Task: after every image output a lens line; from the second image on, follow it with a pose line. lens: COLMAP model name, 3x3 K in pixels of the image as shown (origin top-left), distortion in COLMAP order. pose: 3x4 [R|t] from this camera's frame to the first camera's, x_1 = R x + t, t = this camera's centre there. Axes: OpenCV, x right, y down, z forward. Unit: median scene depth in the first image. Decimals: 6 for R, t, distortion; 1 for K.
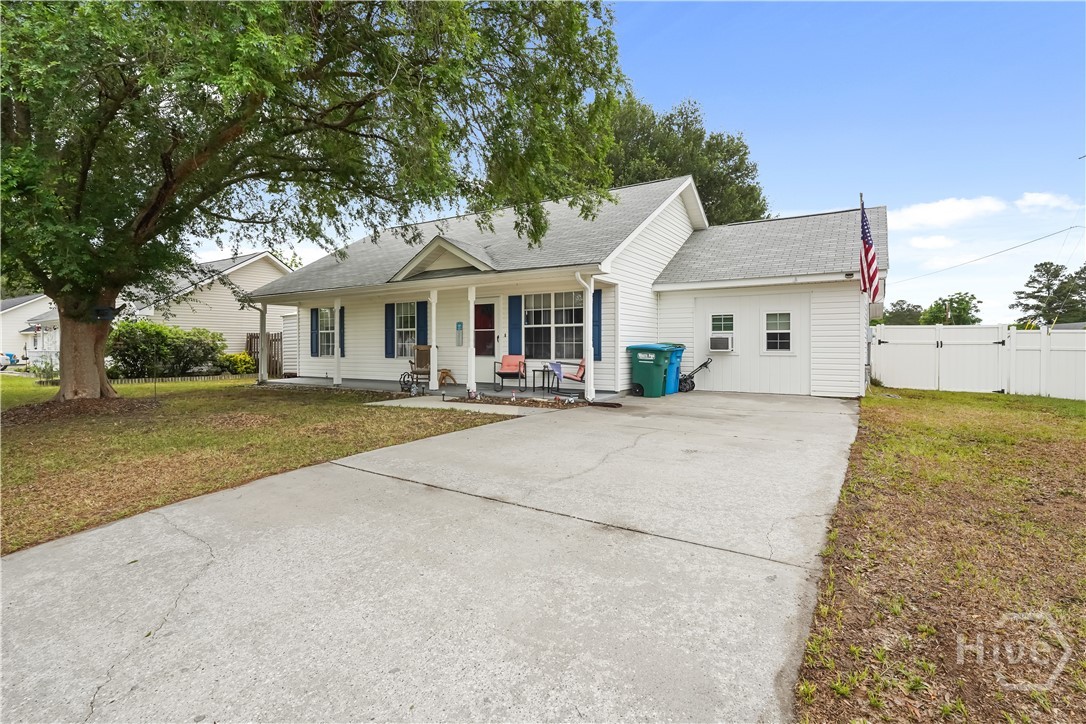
lens RADIAL K [[519.8, 0, 544.2], [0, 519.8, 354.4], [0, 0, 1]] dist [0.000320, 0.000058]
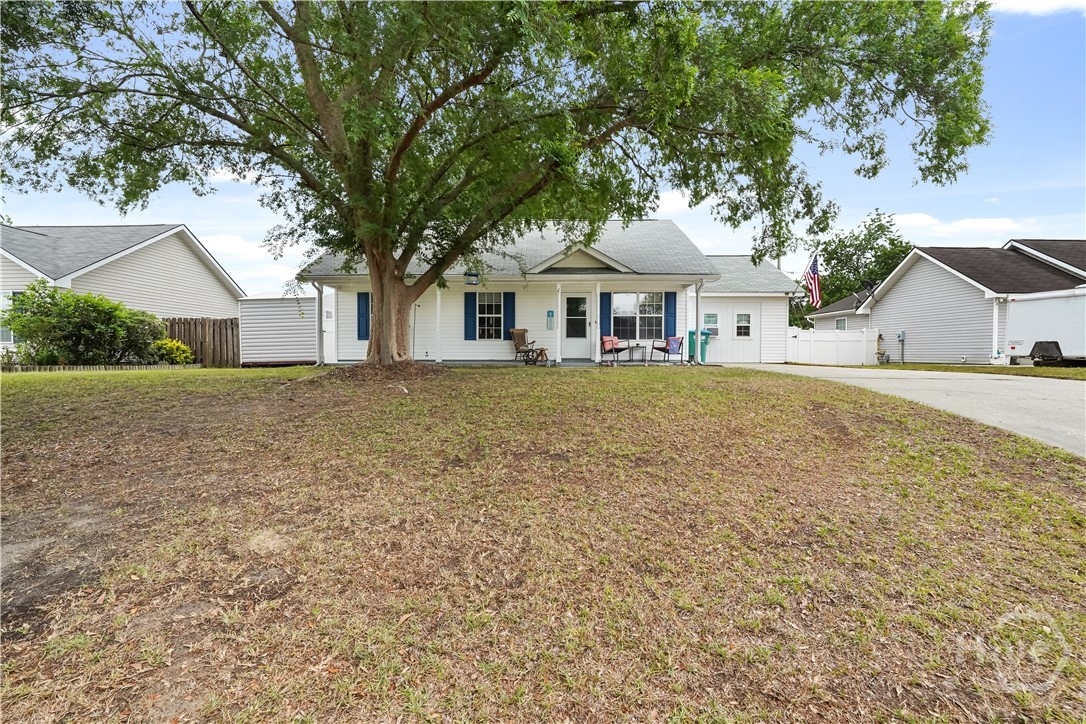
lens RADIAL K [[488.6, 0, 547.4], [0, 488.6, 392.7], [0, 0, 1]] dist [-0.005842, -0.000319]
pose [[0.843614, -0.039141, 0.535521, -0.868569], [0.006556, 0.998016, 0.062616, 0.066071], [-0.536910, -0.049313, 0.842197, 0.004804]]
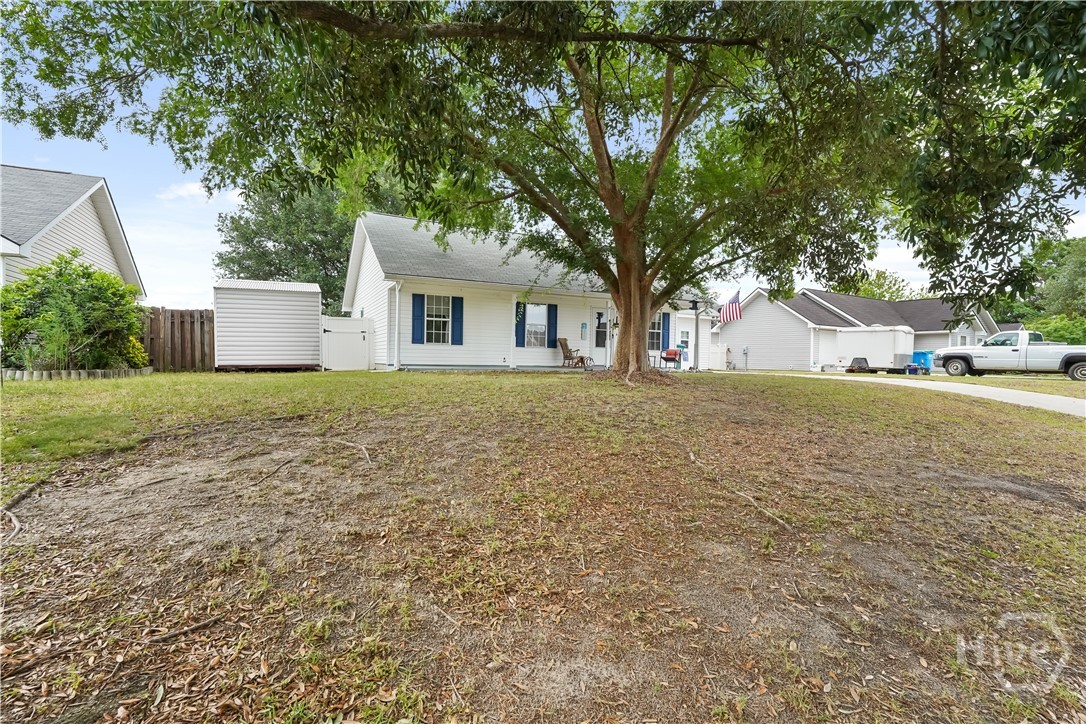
lens RADIAL K [[488.6, 0, 547.4], [0, 488.6, 392.7], [0, 0, 1]] dist [-0.005842, -0.000319]
pose [[0.503587, -0.047466, 0.862639, -1.464153], [-0.004365, 0.998337, 0.057481, 0.055745], [-0.863933, -0.032713, 0.502543, 0.442601]]
